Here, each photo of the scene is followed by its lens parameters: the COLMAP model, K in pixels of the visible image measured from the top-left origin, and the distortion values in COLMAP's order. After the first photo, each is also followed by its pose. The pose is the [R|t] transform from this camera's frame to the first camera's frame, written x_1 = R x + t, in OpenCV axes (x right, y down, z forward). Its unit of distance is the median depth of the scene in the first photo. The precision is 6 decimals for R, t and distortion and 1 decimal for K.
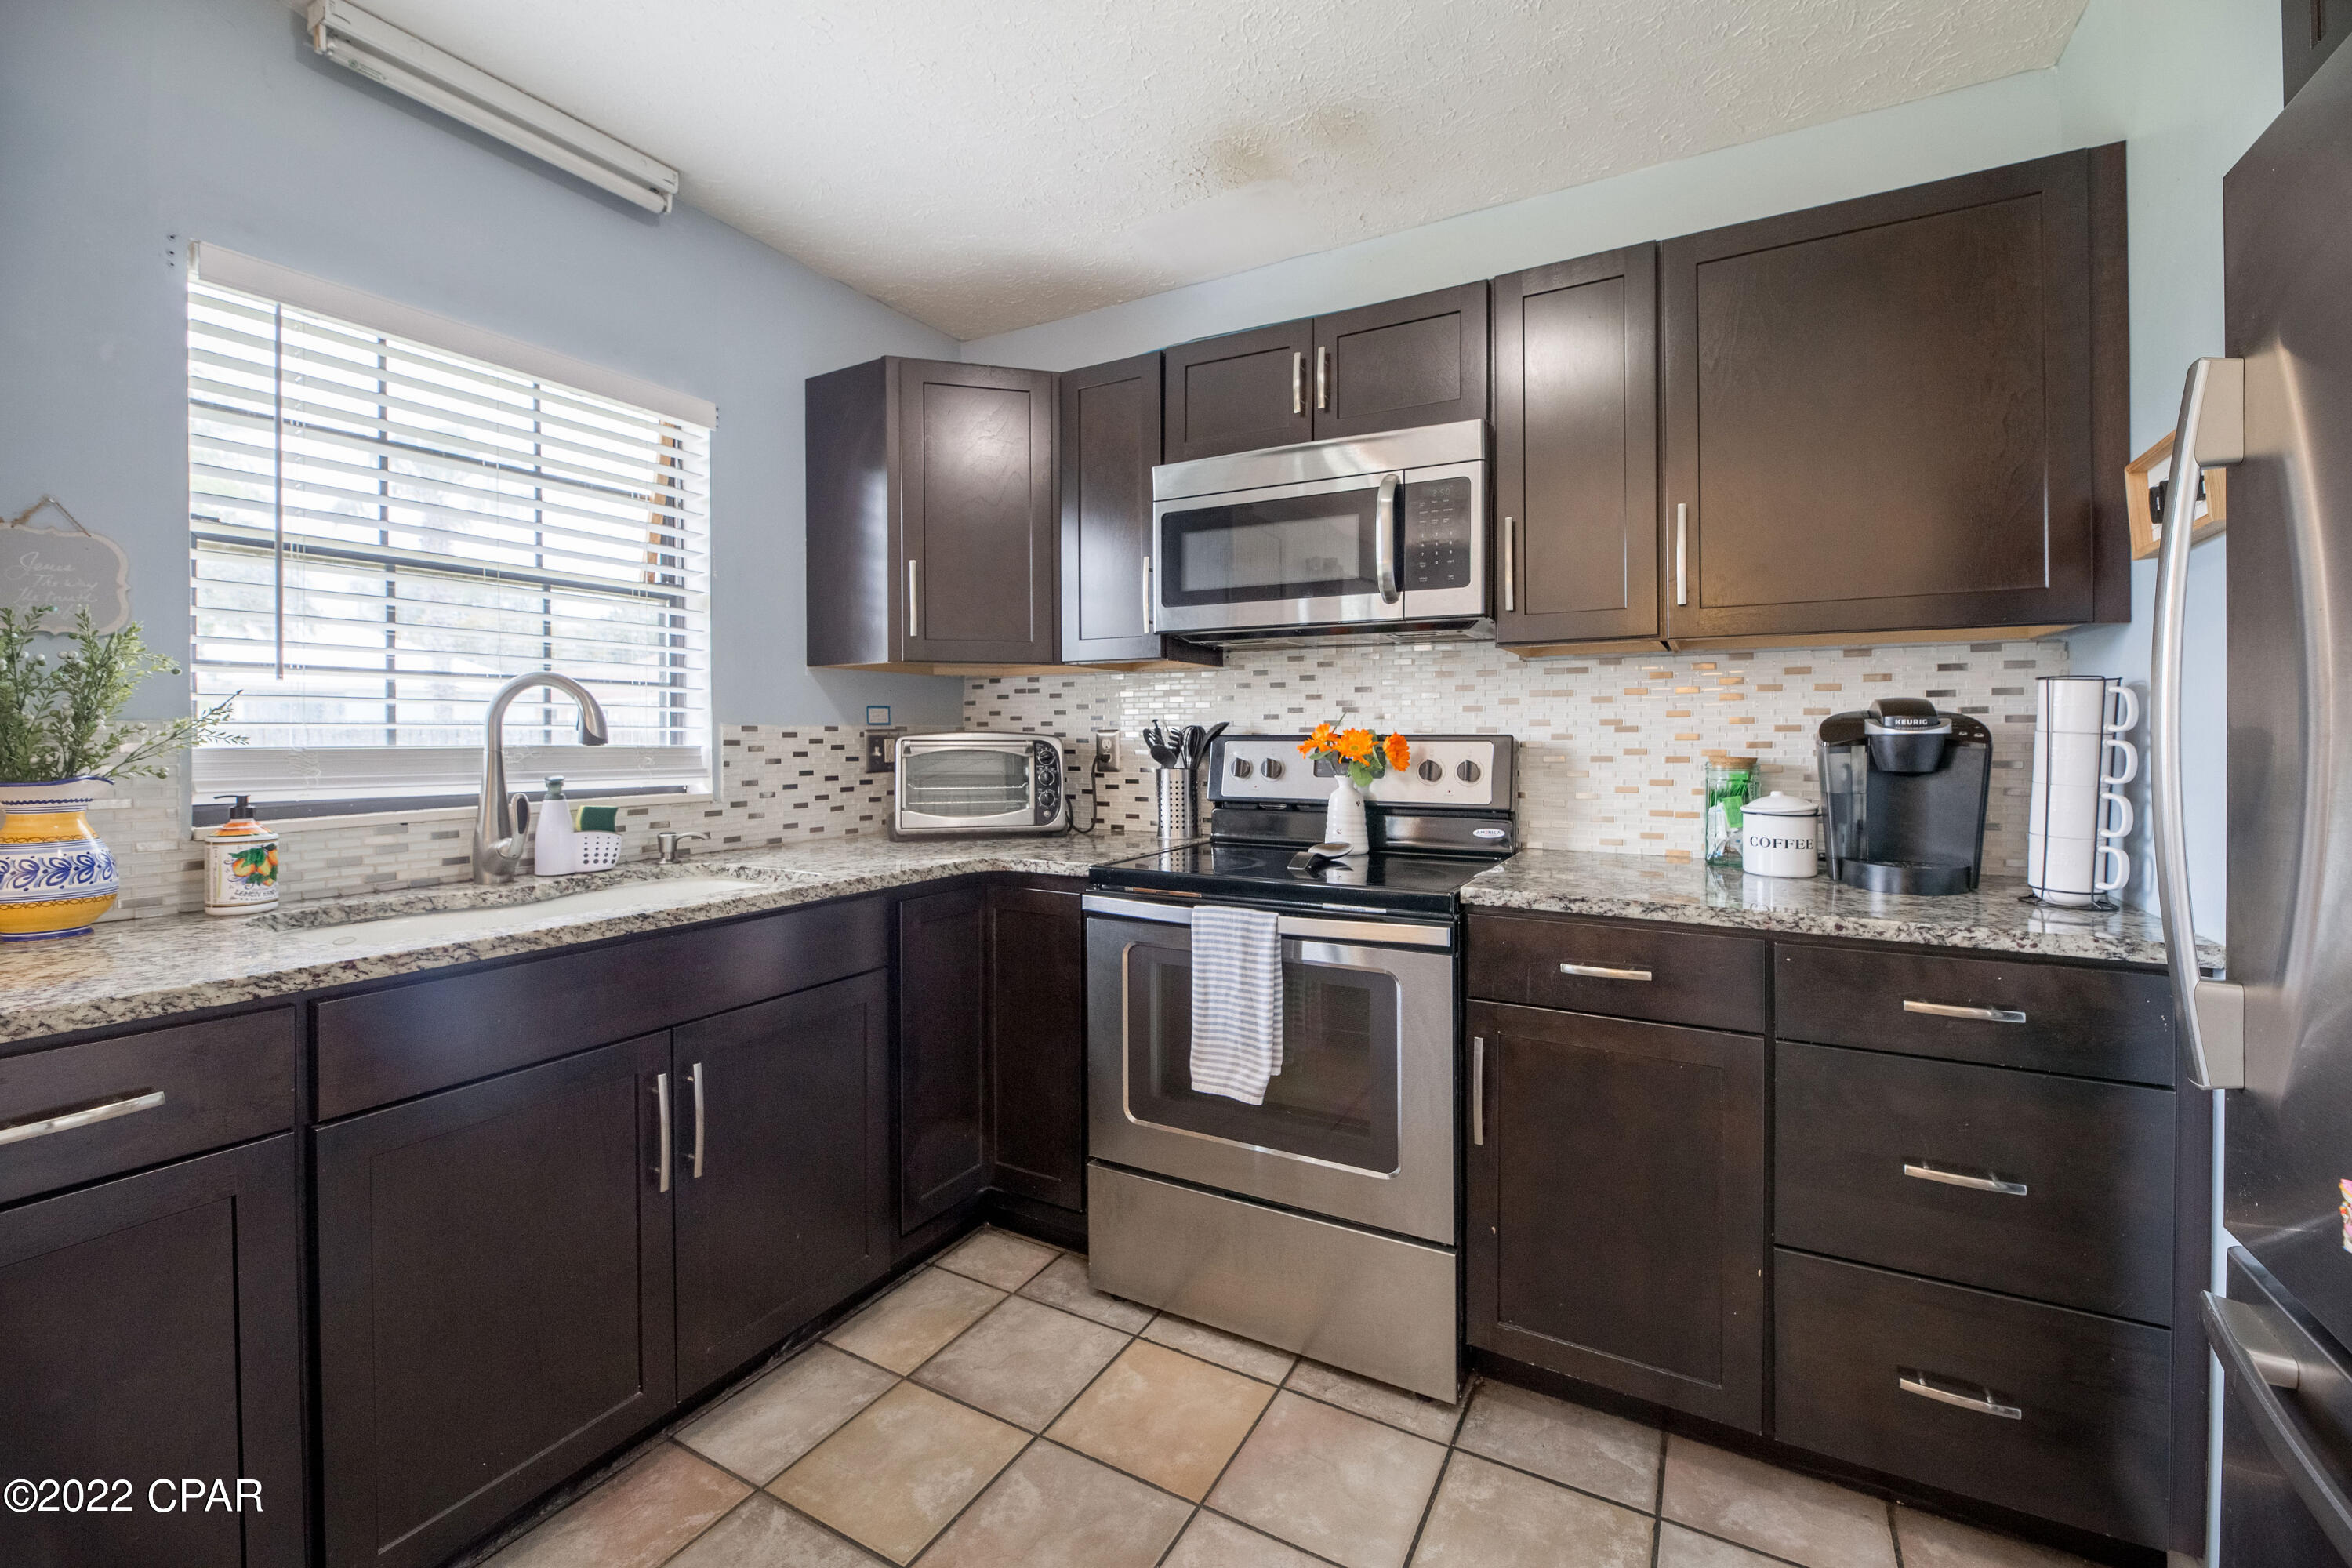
lens RADIAL K [[968.2, 0, 1143.3], [0, 968.2, 733.6], [0, 0, 1]] dist [-0.003532, -0.000822]
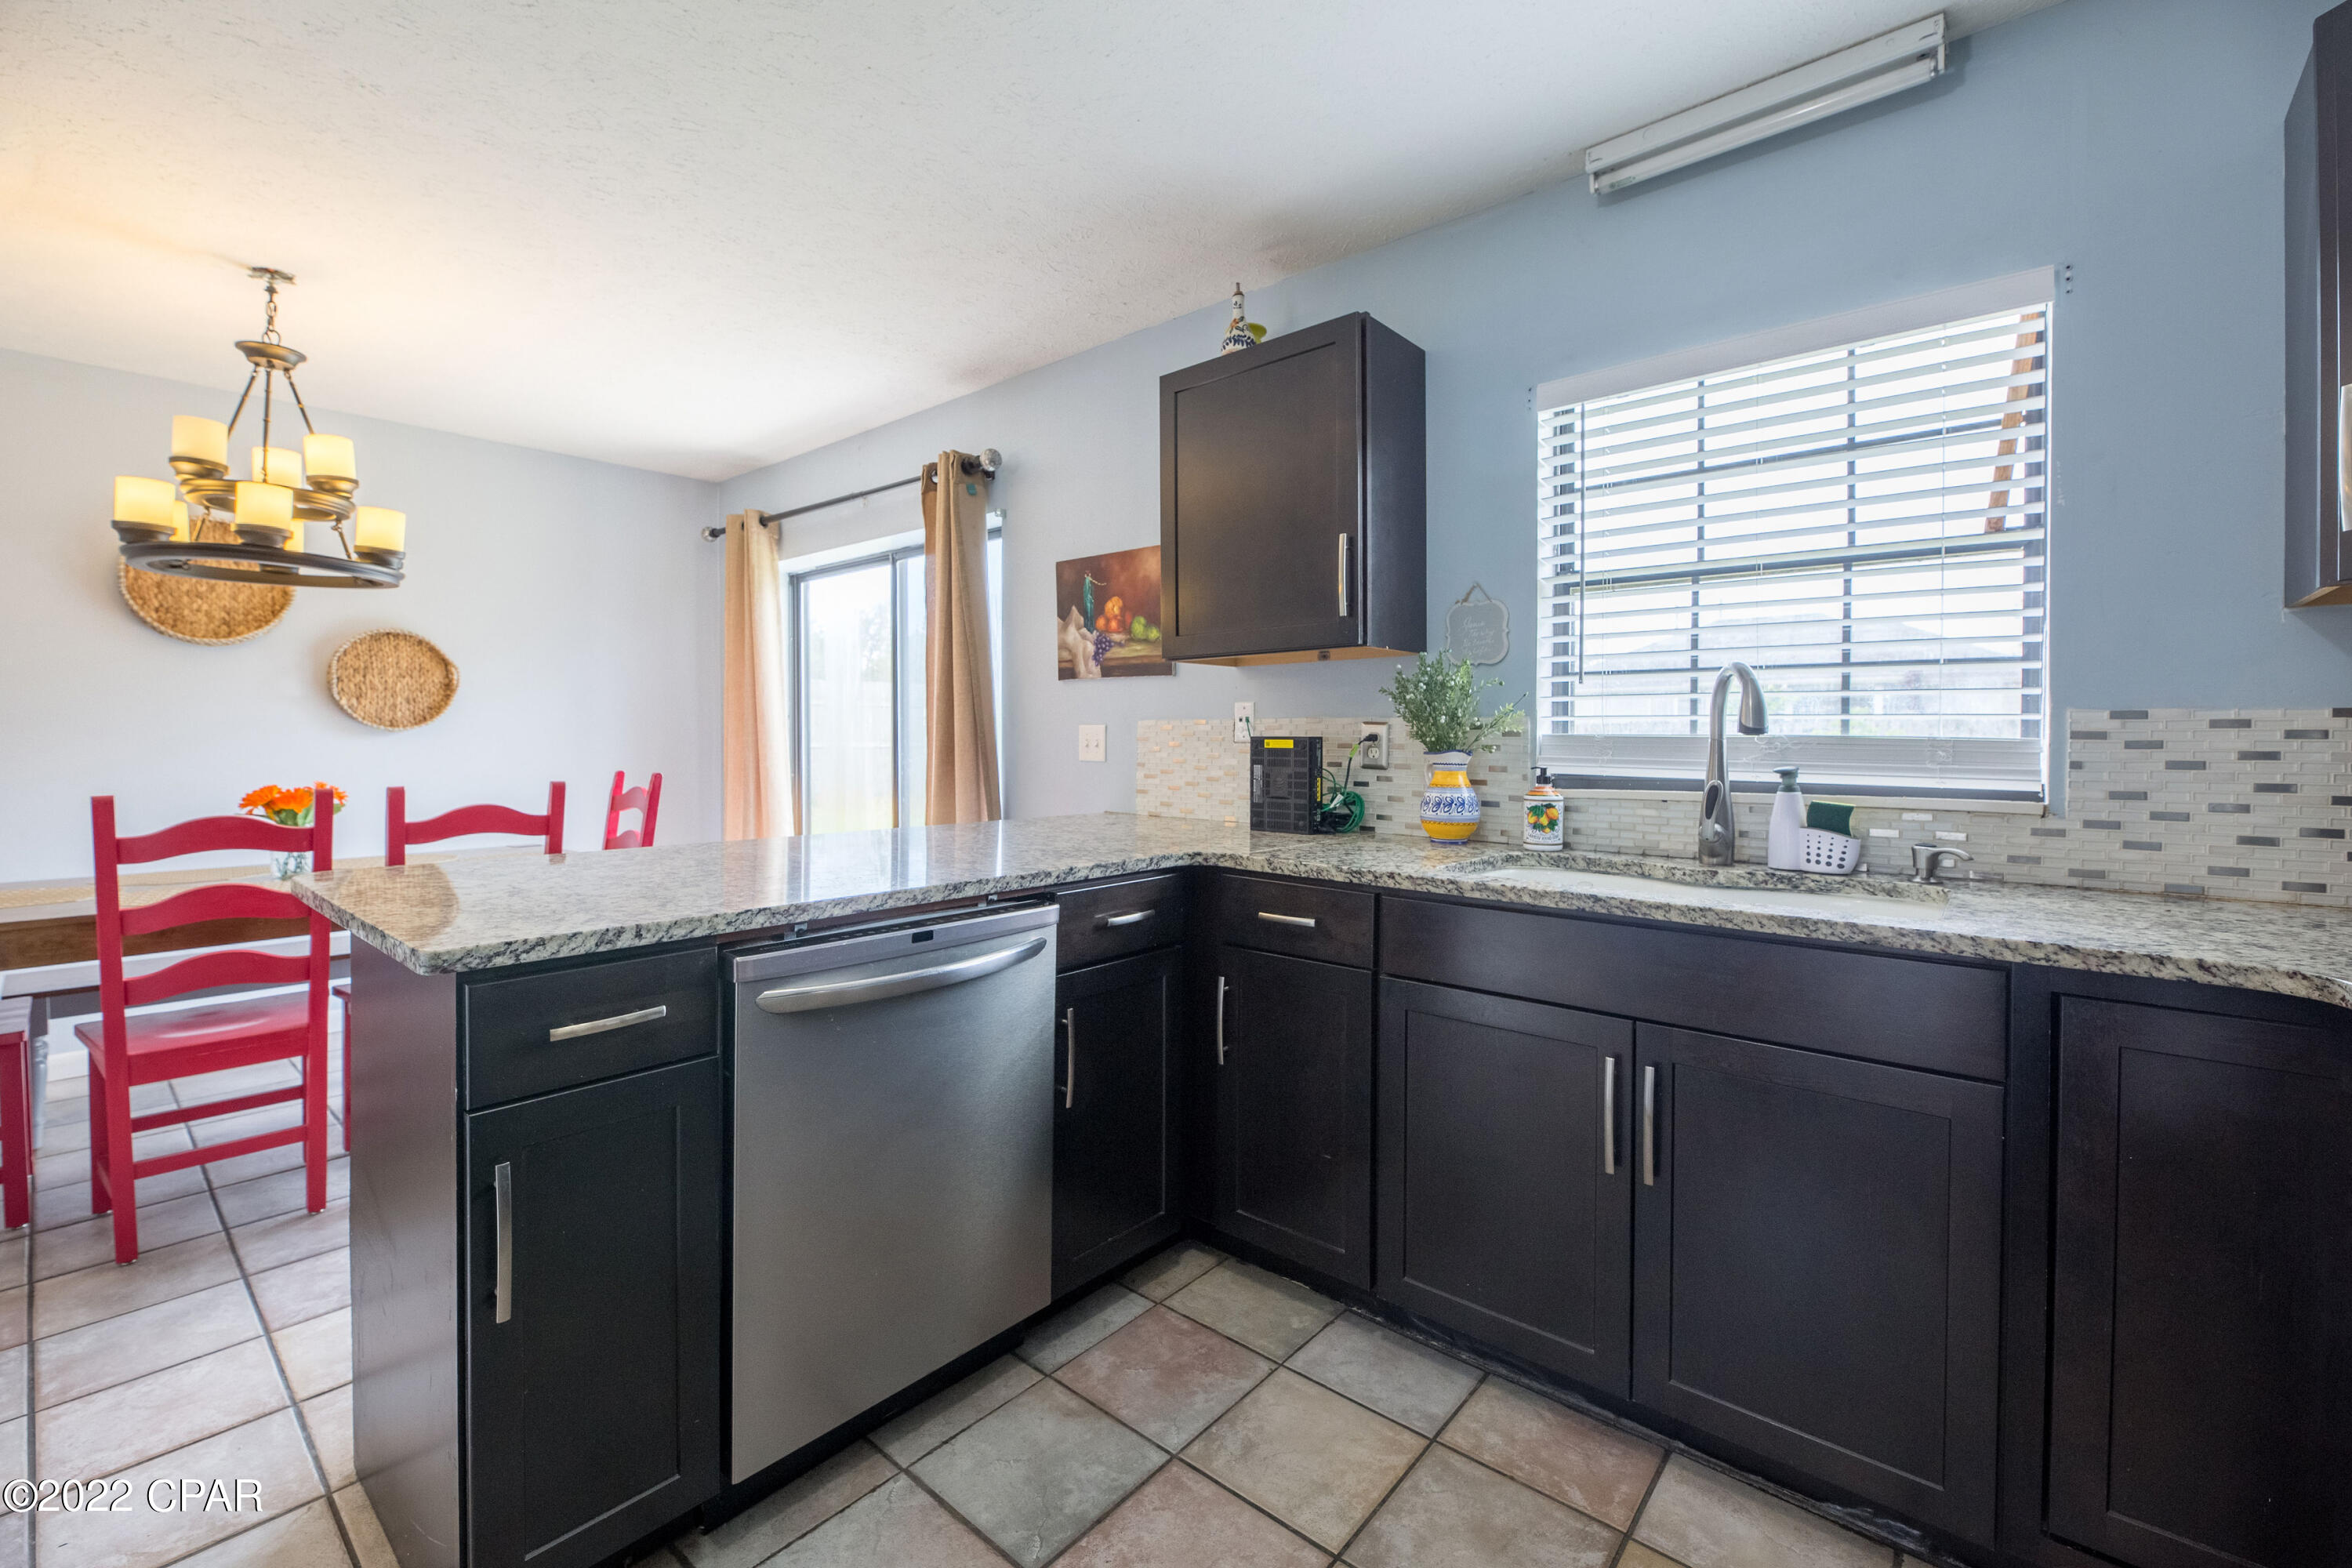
lens RADIAL K [[968.2, 0, 1235.9], [0, 968.2, 757.6], [0, 0, 1]] dist [-0.003532, -0.000822]
pose [[-0.132470, 0.024432, -0.990886, 0.399740], [-0.002741, 0.999683, 0.025015, 0.011212], [0.991183, 0.006030, -0.132361, 0.552669]]
